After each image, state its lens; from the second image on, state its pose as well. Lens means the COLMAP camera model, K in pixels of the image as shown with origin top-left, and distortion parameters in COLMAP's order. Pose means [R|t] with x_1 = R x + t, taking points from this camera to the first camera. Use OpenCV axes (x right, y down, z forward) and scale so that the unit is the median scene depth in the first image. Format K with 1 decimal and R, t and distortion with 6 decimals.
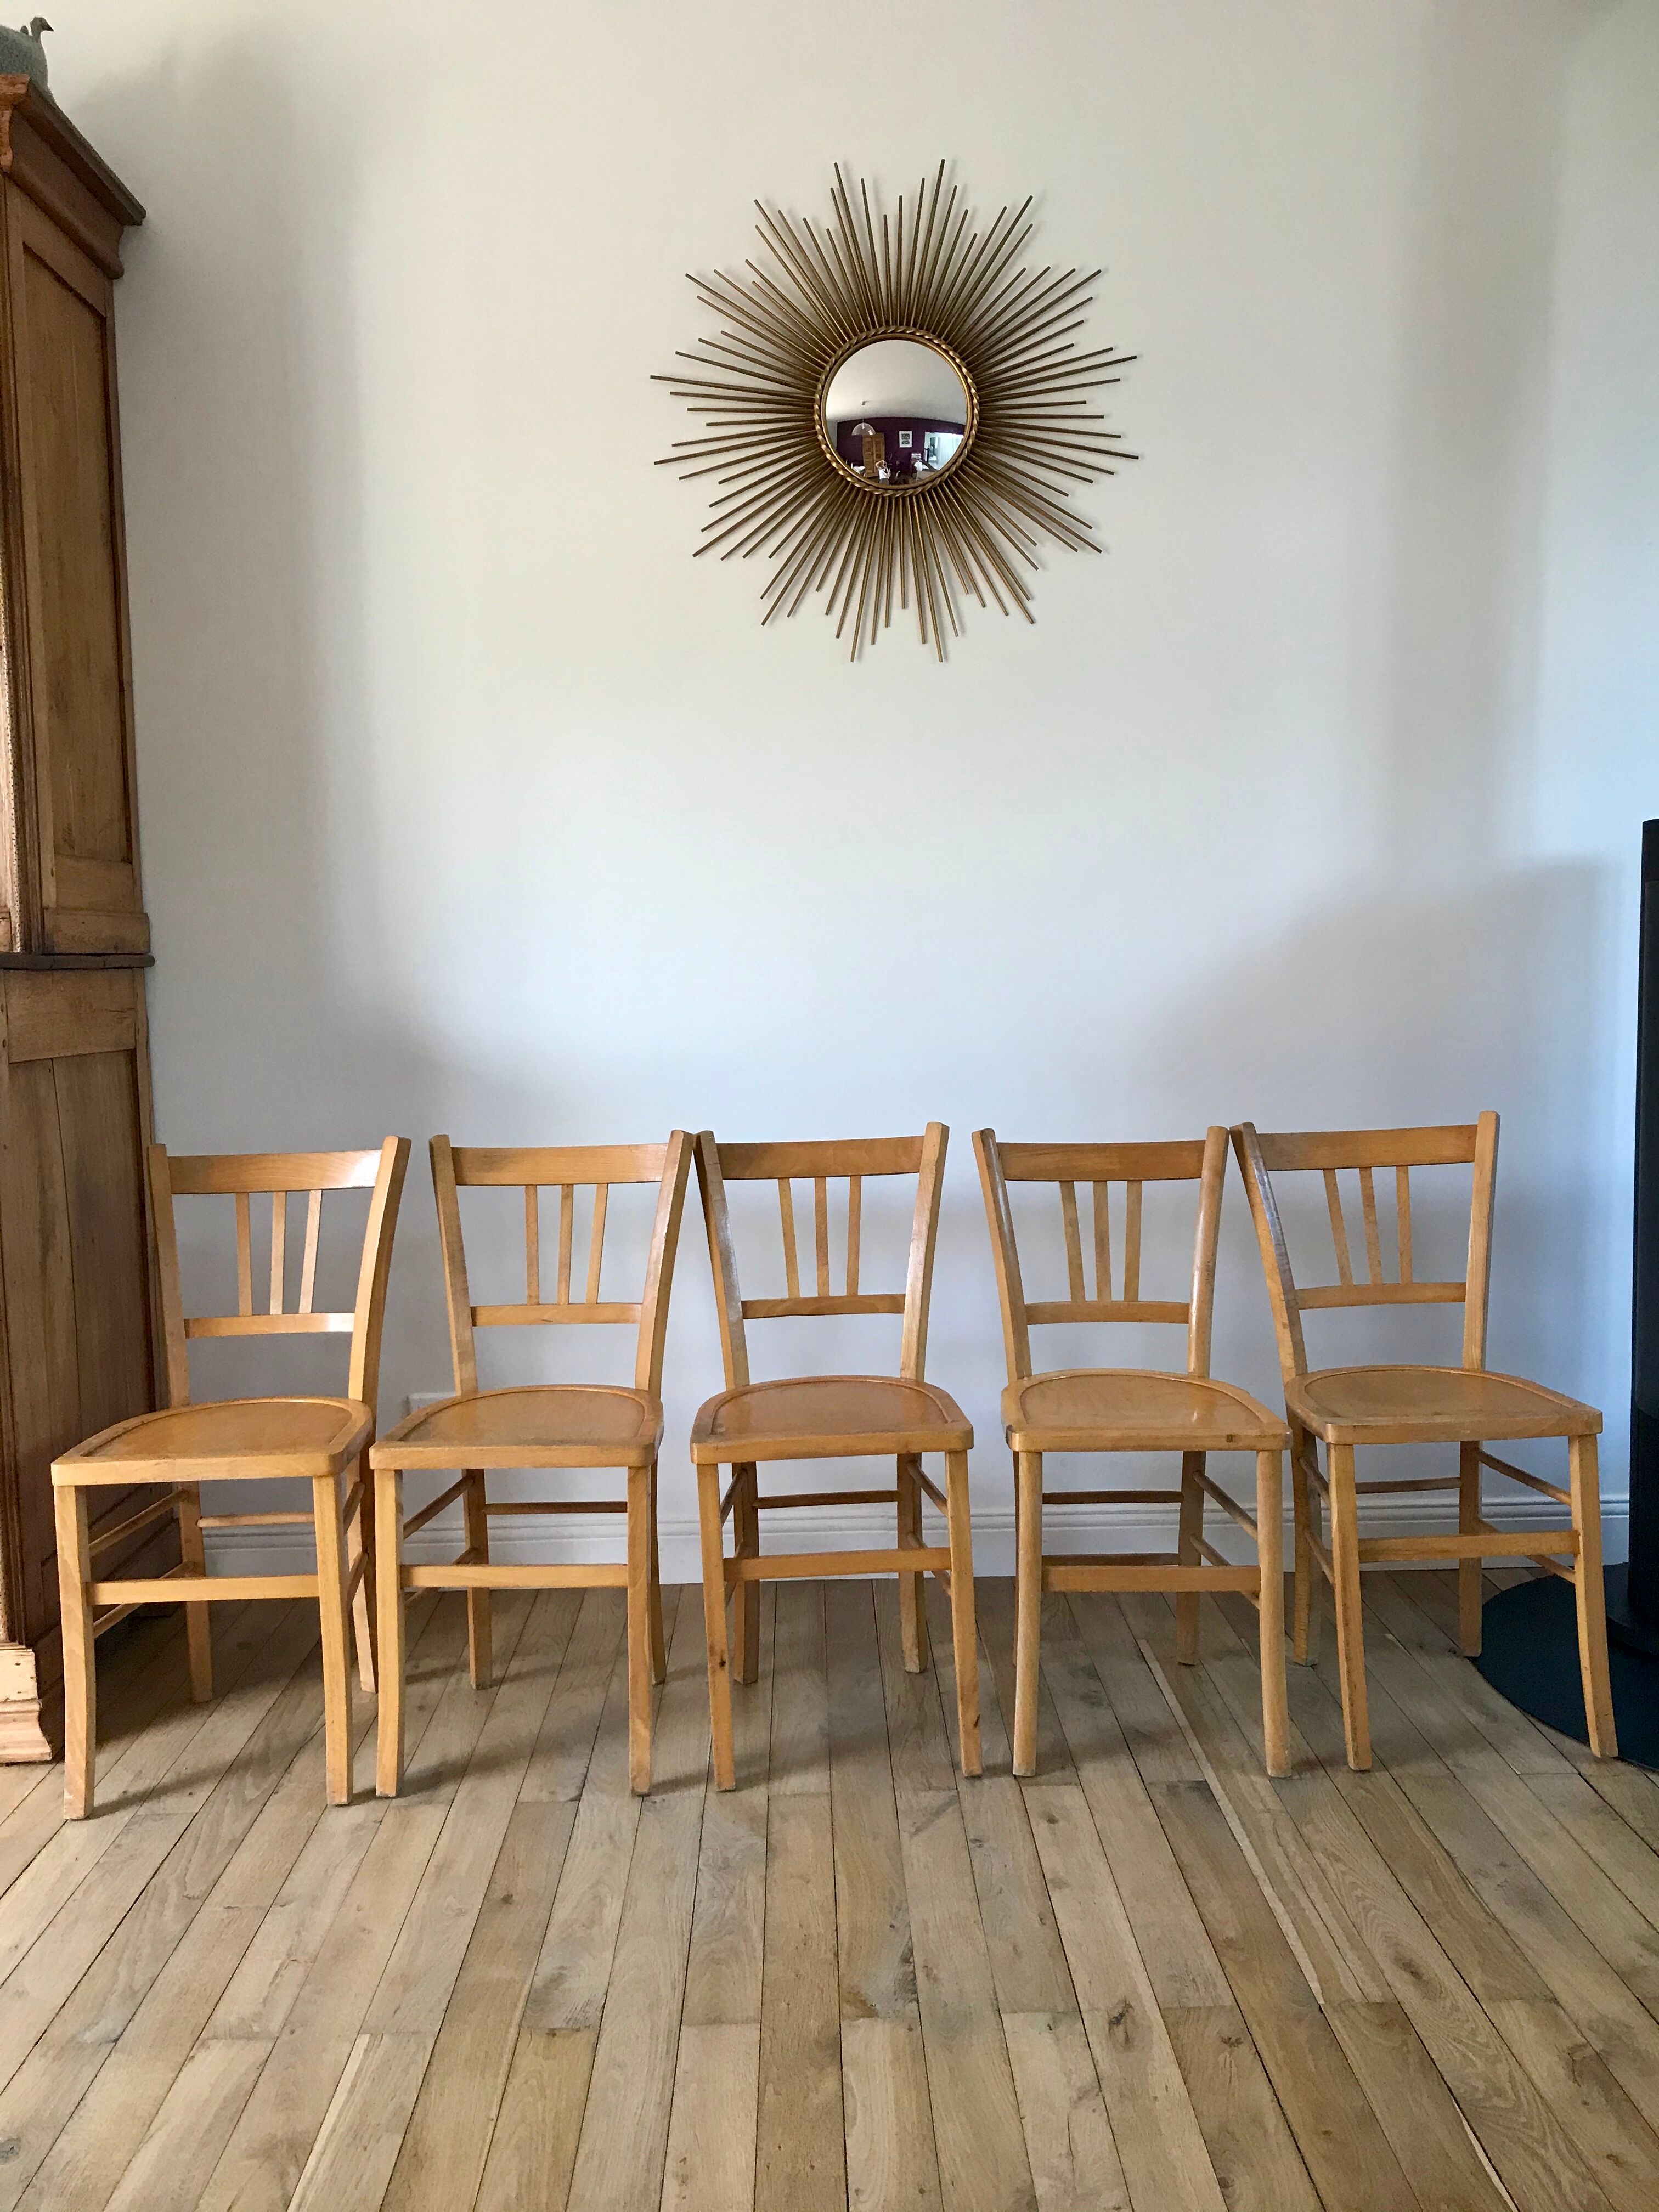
lens RADIAL K [[1834.6, 0, 841.2], [0, 1834.6, 1079.3], [0, 0, 1]] dist [0.027003, -0.013777]
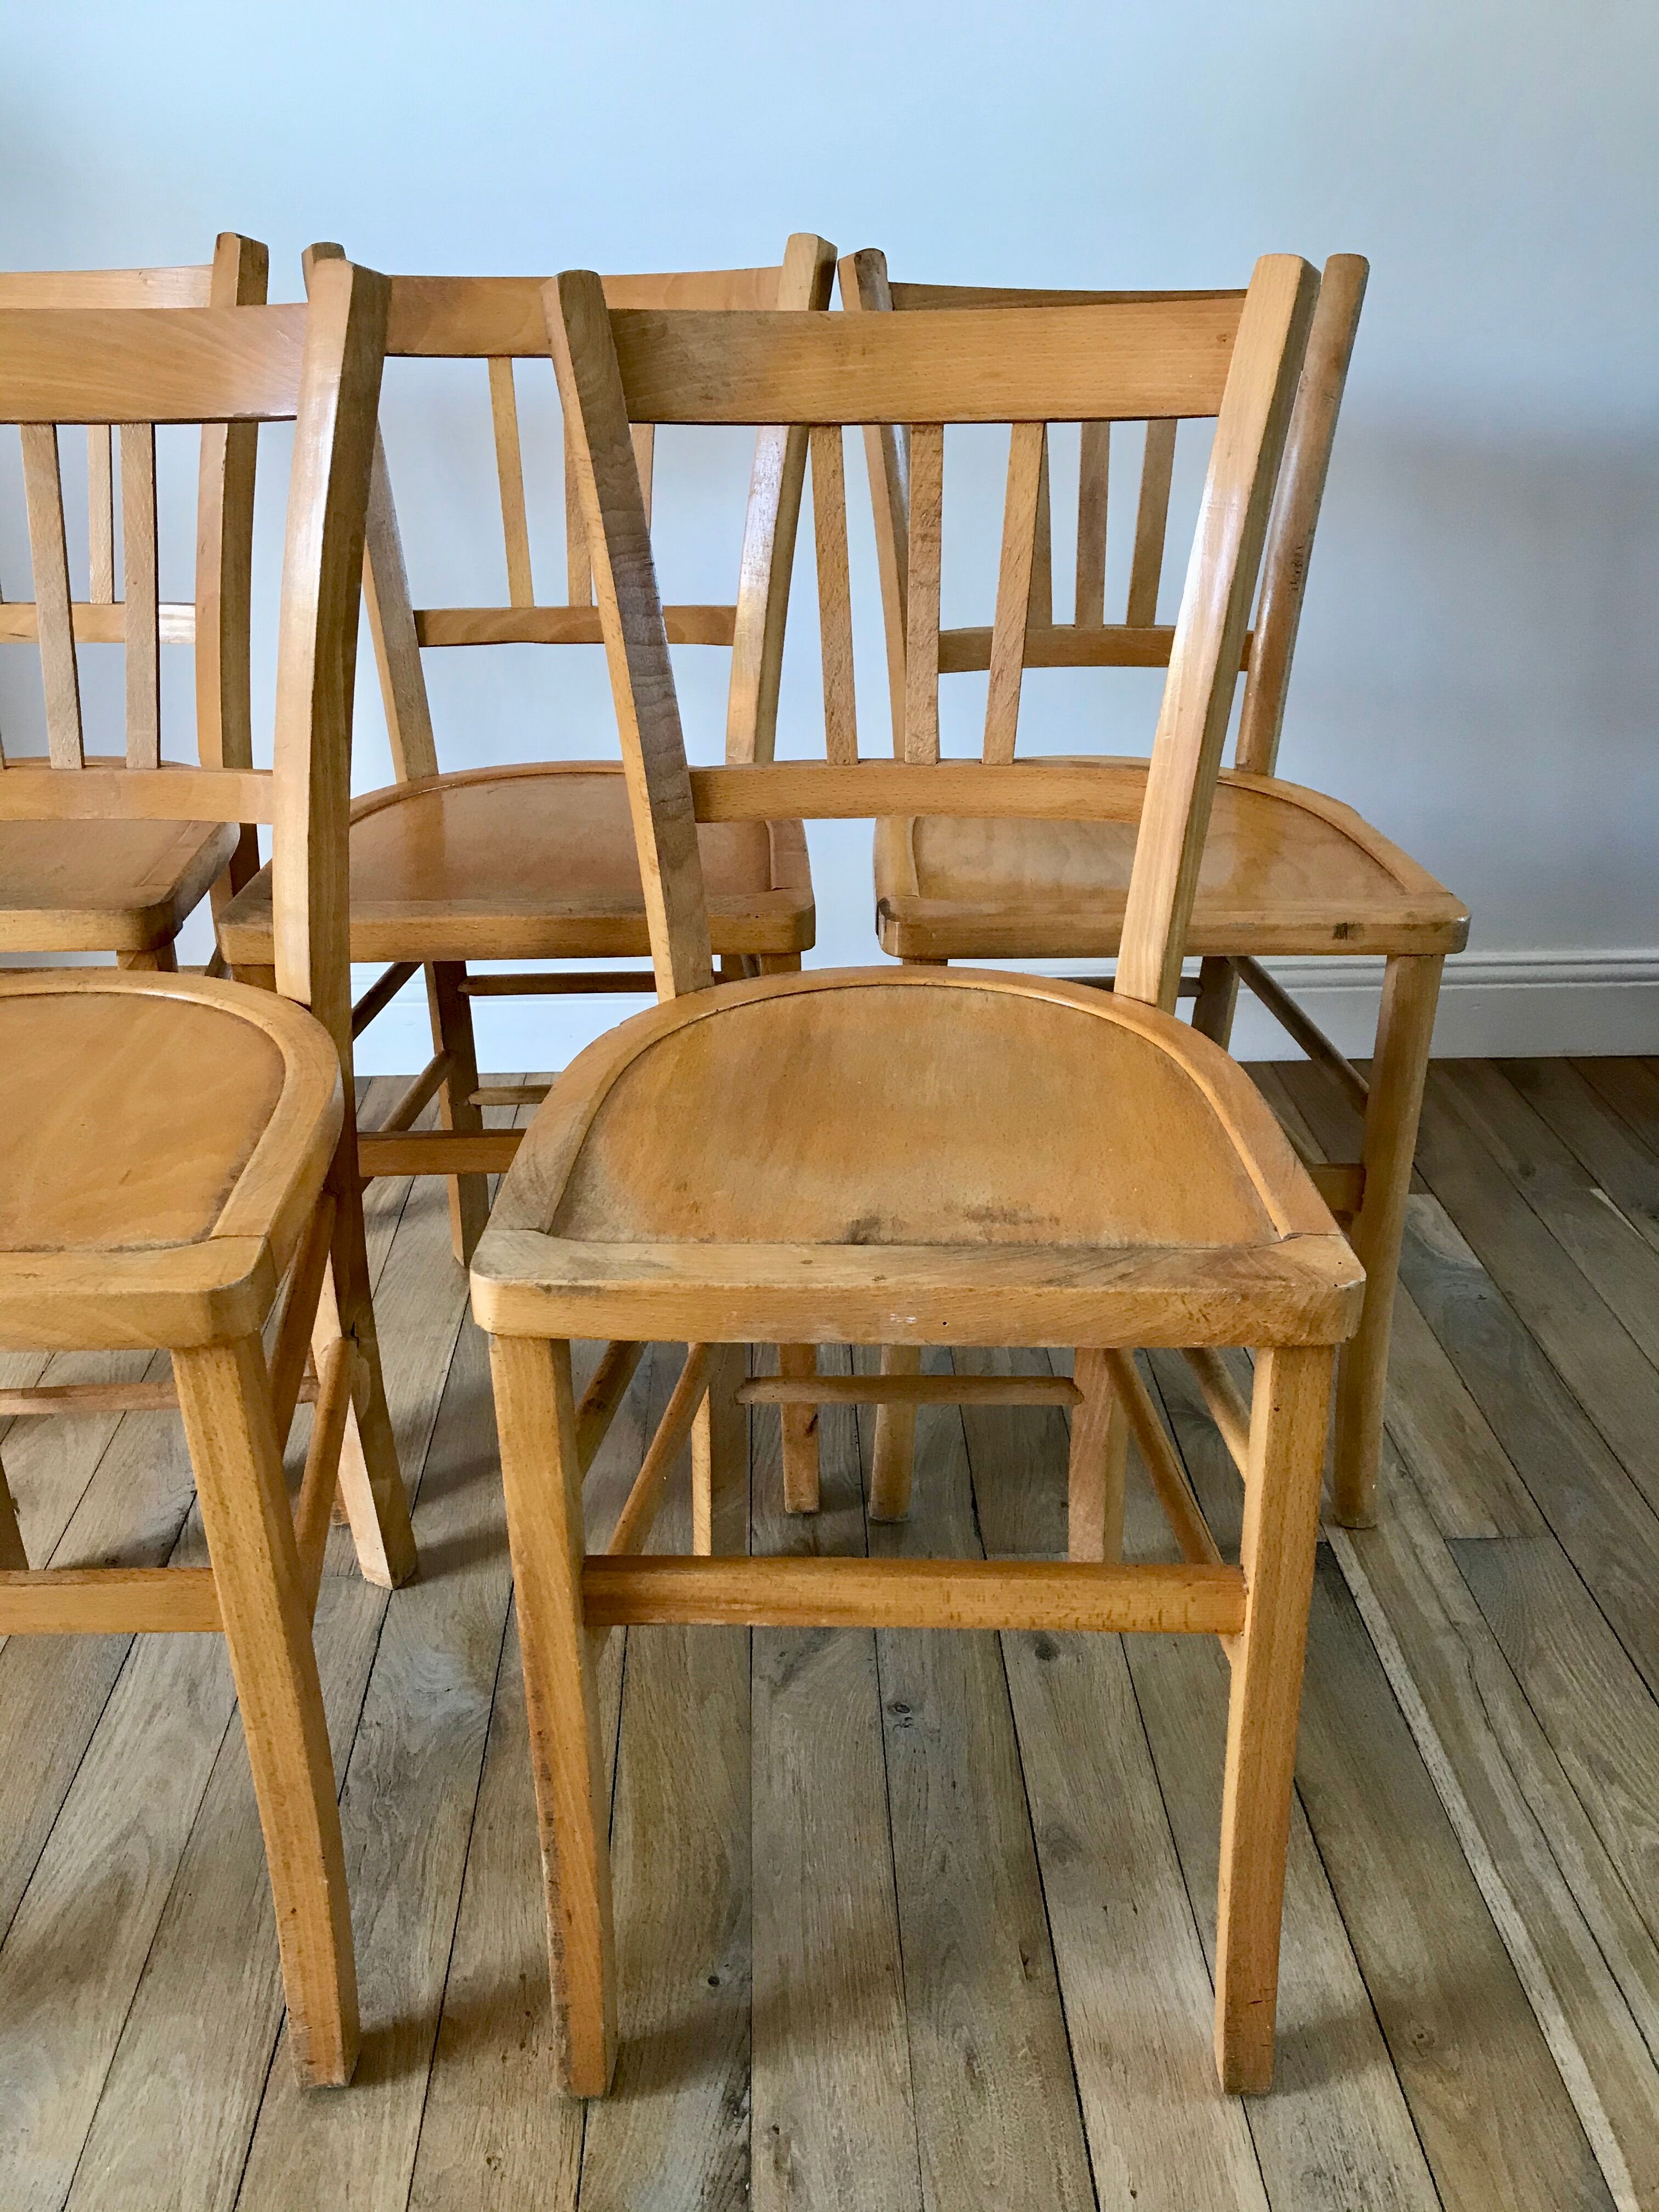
lens RADIAL K [[1834.6, 0, 832.6], [0, 1834.6, 1095.6], [0, 0, 1]] dist [0.027003, -0.013777]
pose [[0.999754, 0.006939, 0.021055, 0.042261], [-0.014436, 0.924546, 0.380797, 0.058649], [-0.016824, -0.381007, 0.924419, 0.583773]]
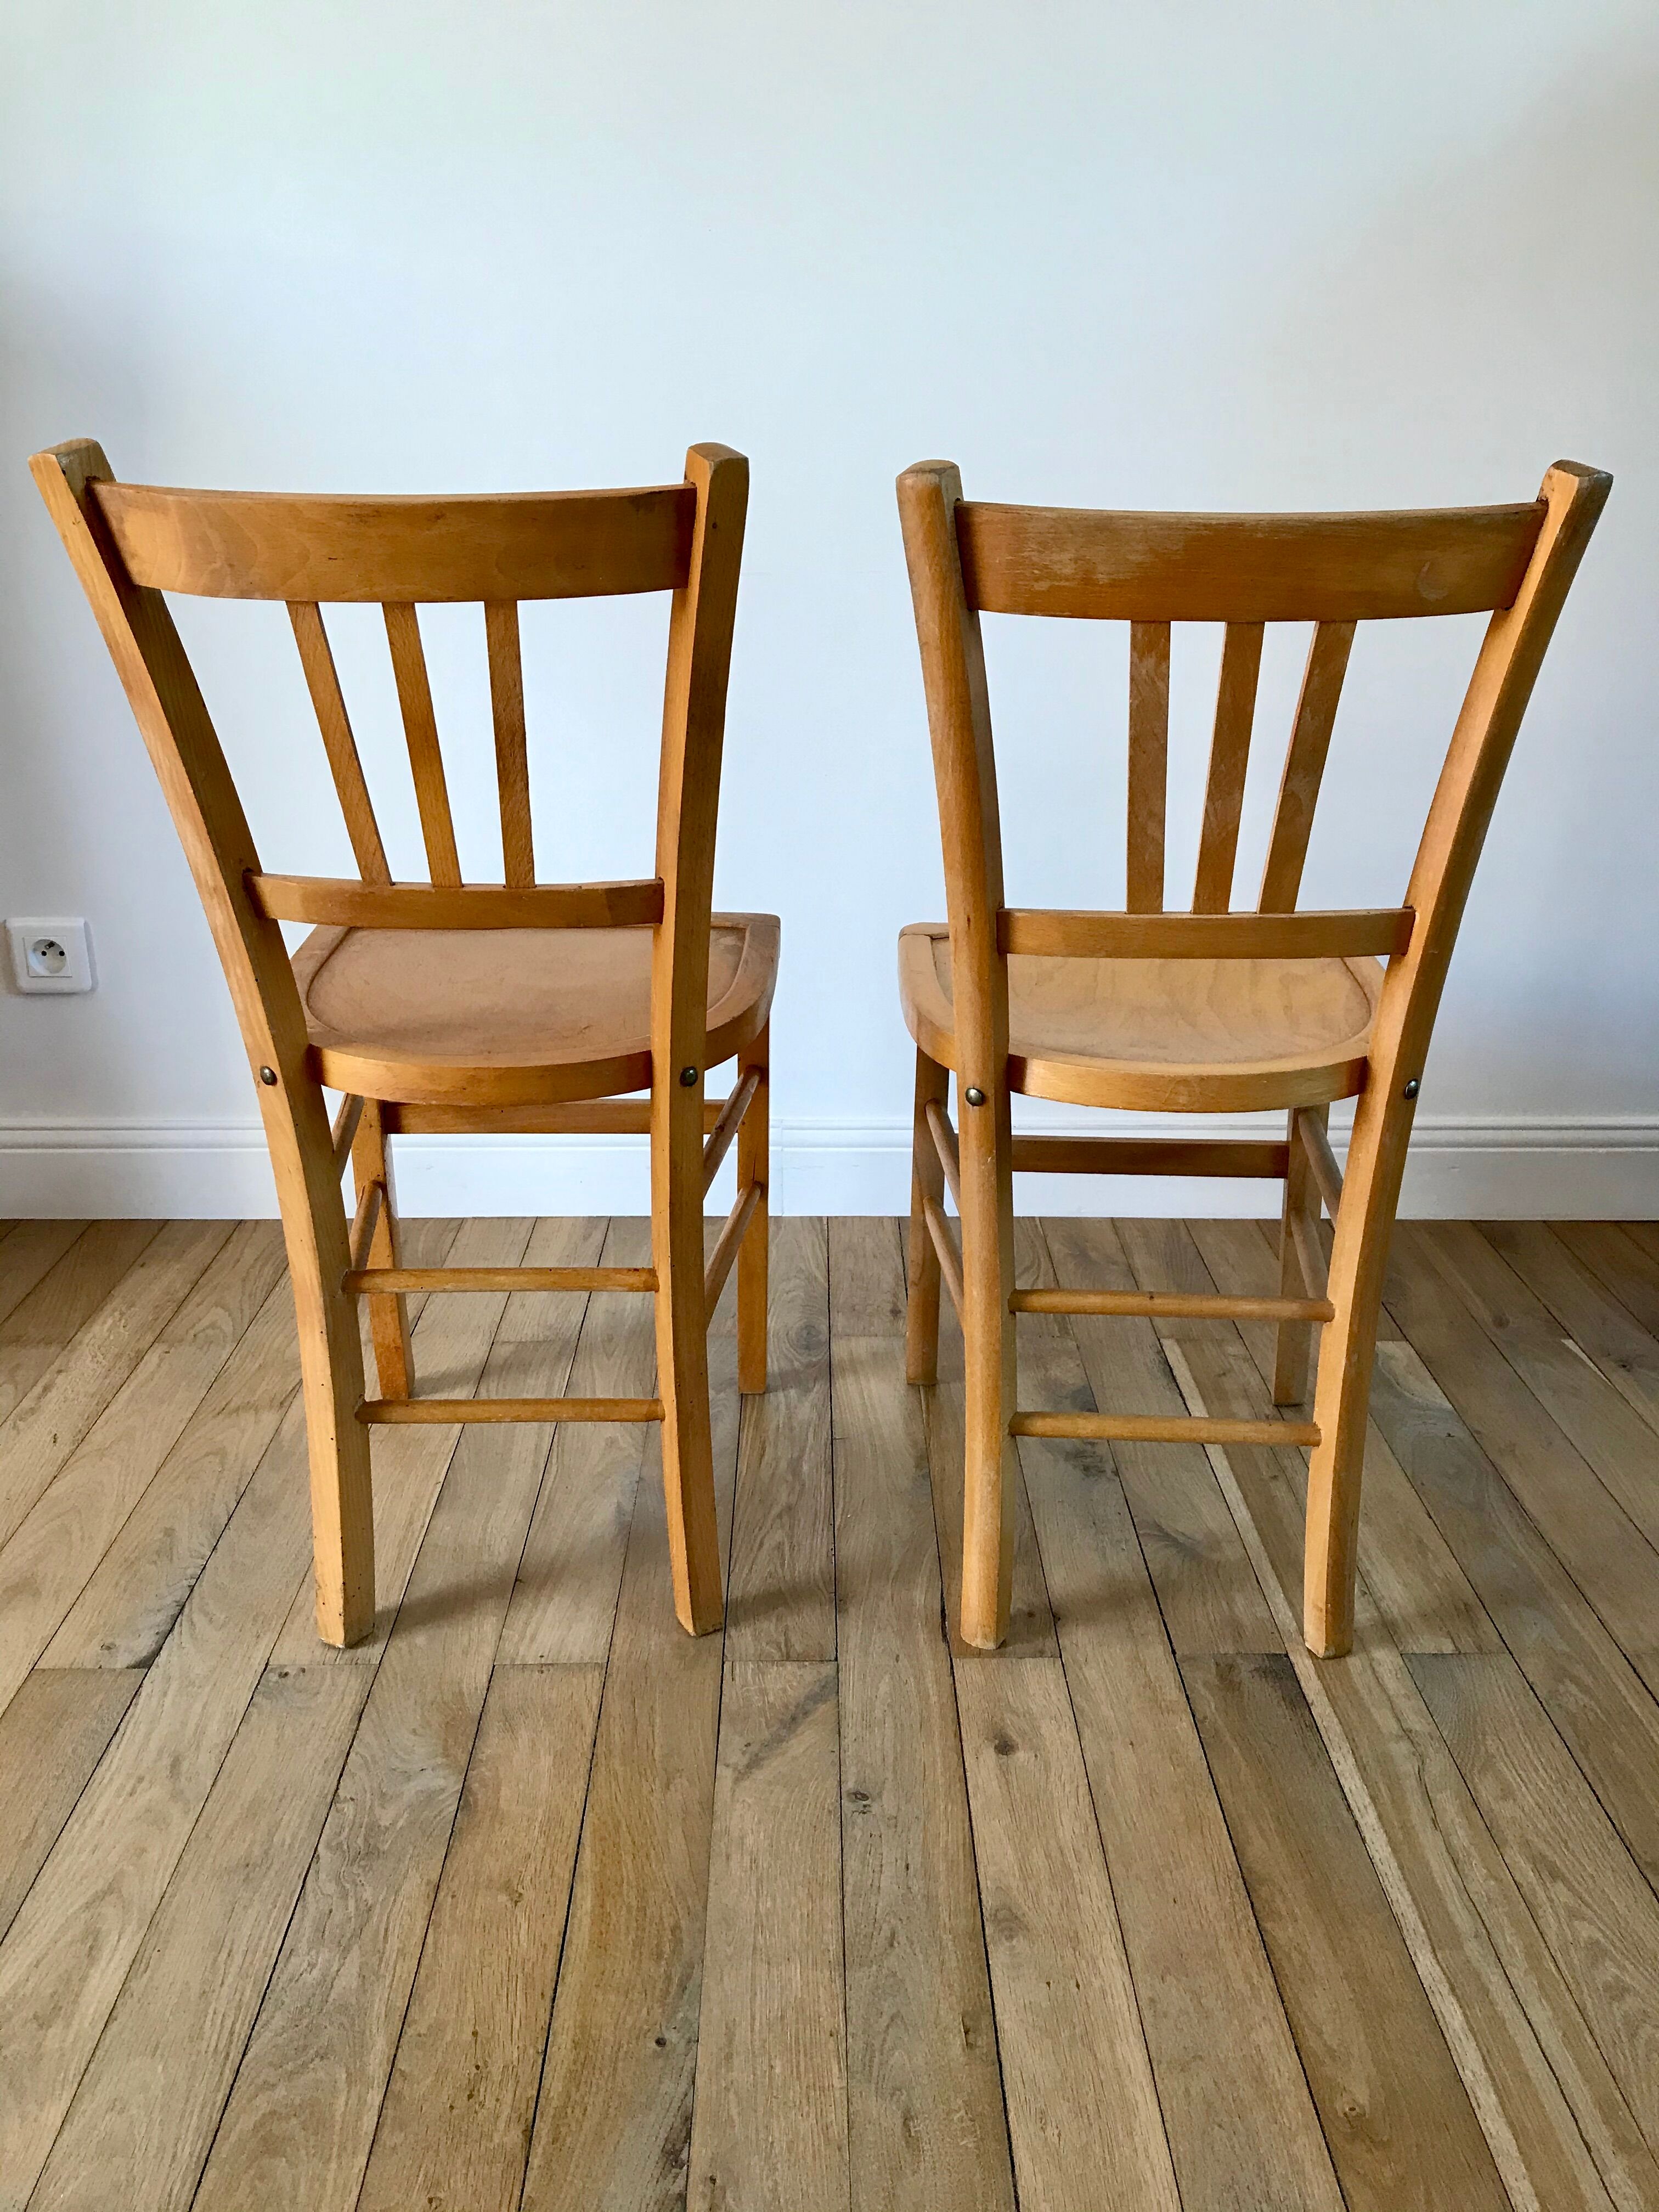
lens RADIAL K [[1834.6, 0, 835.9], [0, 1834.6, 1088.6], [0, 0, 1]] dist [0.027003, -0.013777]
pose [[0.999713, 0.023951, -0.000235, 0.061531], [-0.023034, 0.964008, 0.264873, 0.077347], [0.006570, -0.264792, 0.964283, 0.538997]]
